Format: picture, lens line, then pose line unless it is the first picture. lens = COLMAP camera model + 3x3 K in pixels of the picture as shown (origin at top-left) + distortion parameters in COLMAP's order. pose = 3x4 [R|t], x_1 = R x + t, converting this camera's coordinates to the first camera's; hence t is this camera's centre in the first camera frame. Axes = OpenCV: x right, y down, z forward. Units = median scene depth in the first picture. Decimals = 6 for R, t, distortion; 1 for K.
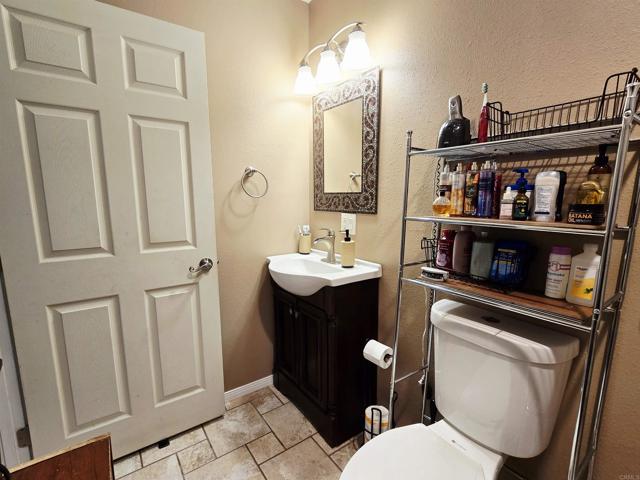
lens RADIAL K [[314.5, 0, 317.3], [0, 314.5, 244.2], [0, 0, 1]] dist [-0.003824, -0.000887]
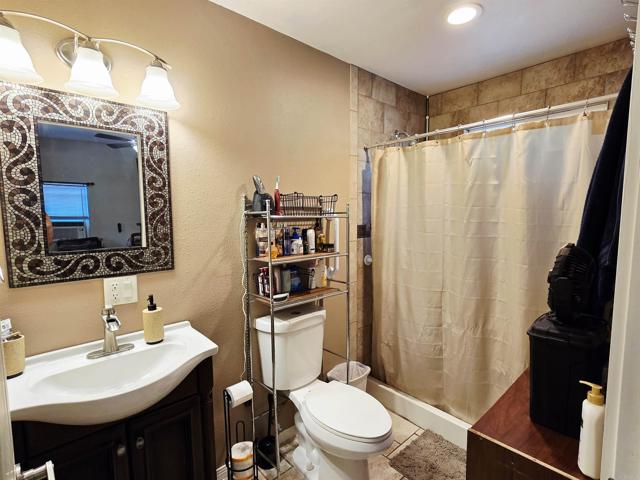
lens RADIAL K [[314.5, 0, 317.3], [0, 314.5, 244.2], [0, 0, 1]] dist [-0.003824, -0.000887]
pose [[-0.137908, -0.078212, 0.987352, -0.762282], [0.160393, 0.981955, 0.100187, -0.191661], [-0.977372, 0.172181, -0.122875, 0.695958]]
